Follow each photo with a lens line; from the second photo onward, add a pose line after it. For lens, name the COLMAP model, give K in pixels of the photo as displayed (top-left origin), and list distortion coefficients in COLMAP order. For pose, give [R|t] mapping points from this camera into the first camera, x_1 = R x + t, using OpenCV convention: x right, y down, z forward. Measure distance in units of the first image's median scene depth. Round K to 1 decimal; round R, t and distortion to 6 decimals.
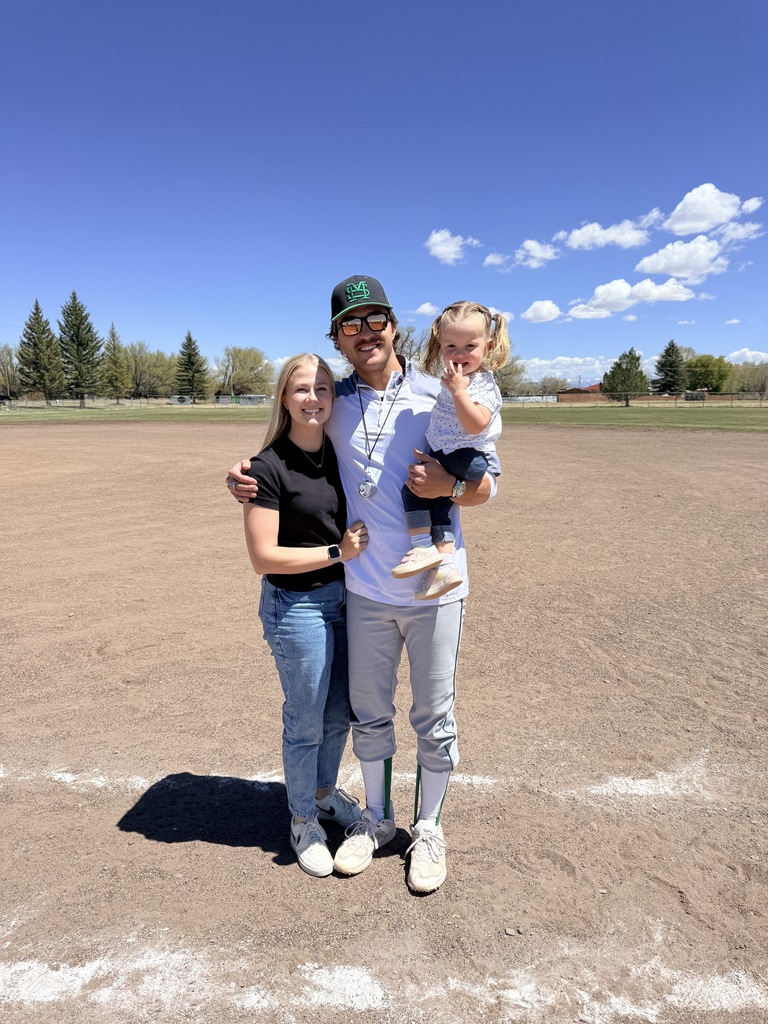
lens RADIAL K [[736.3, 0, 391.1], [0, 736.3, 512.1], [0, 0, 1]] dist [0.033972, -0.043895]
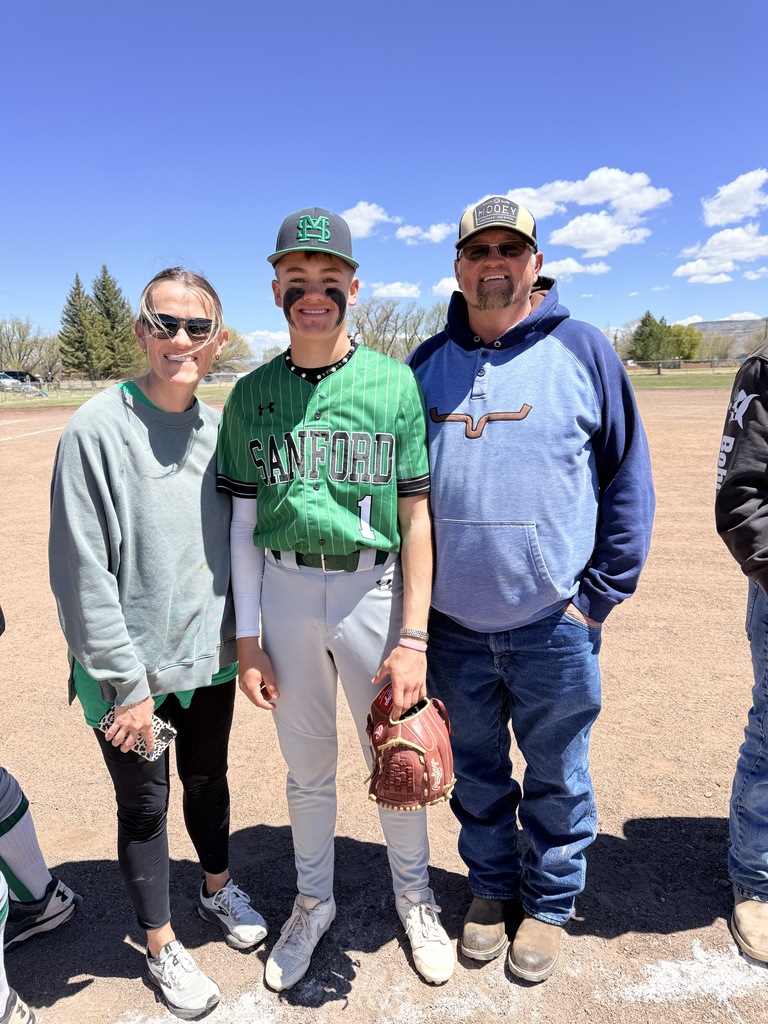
lens RADIAL K [[736.3, 0, 378.5], [0, 736.3, 520.1], [0, 0, 1]] dist [0.033972, -0.043895]
pose [[0.993396, -0.043225, 0.106283, -0.131820], [0.038854, 0.998325, 0.042860, -0.000143], [-0.107957, -0.038447, 0.993412, 0.009690]]
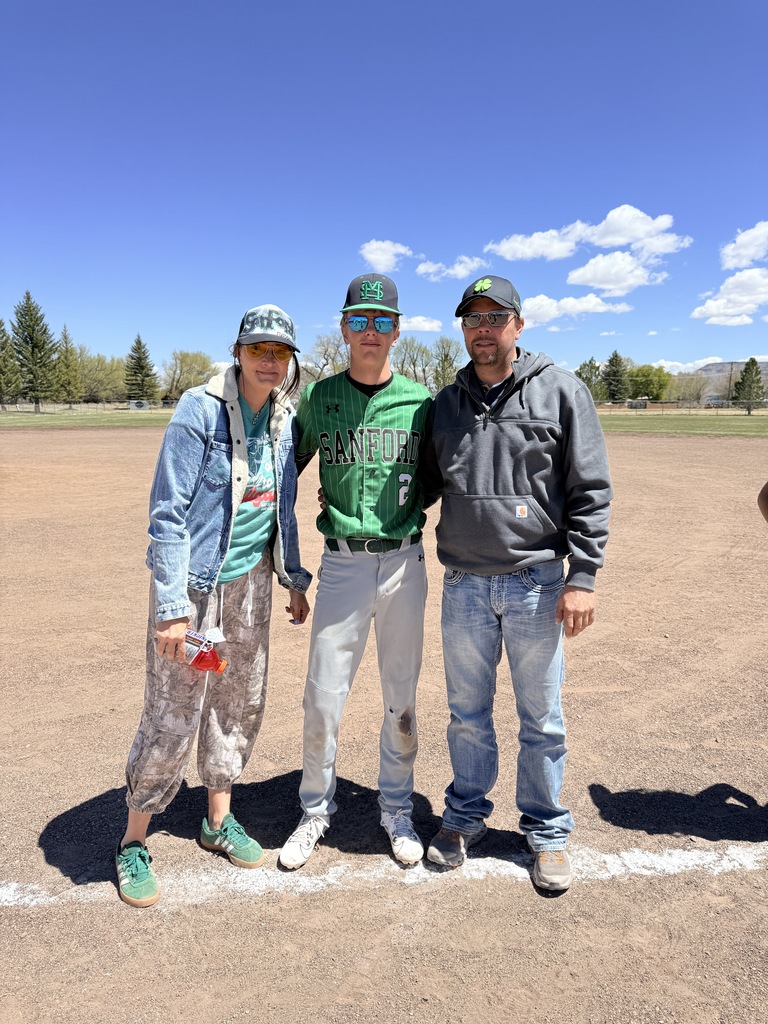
lens RADIAL K [[736.3, 0, 390.9], [0, 736.3, 510.3], [0, 0, 1]] dist [0.033972, -0.043895]
pose [[0.995507, -0.007785, 0.094366, -0.036677], [0.008852, 0.999902, -0.010891, -0.000276], [-0.094272, 0.011678, 0.995478, 0.004724]]
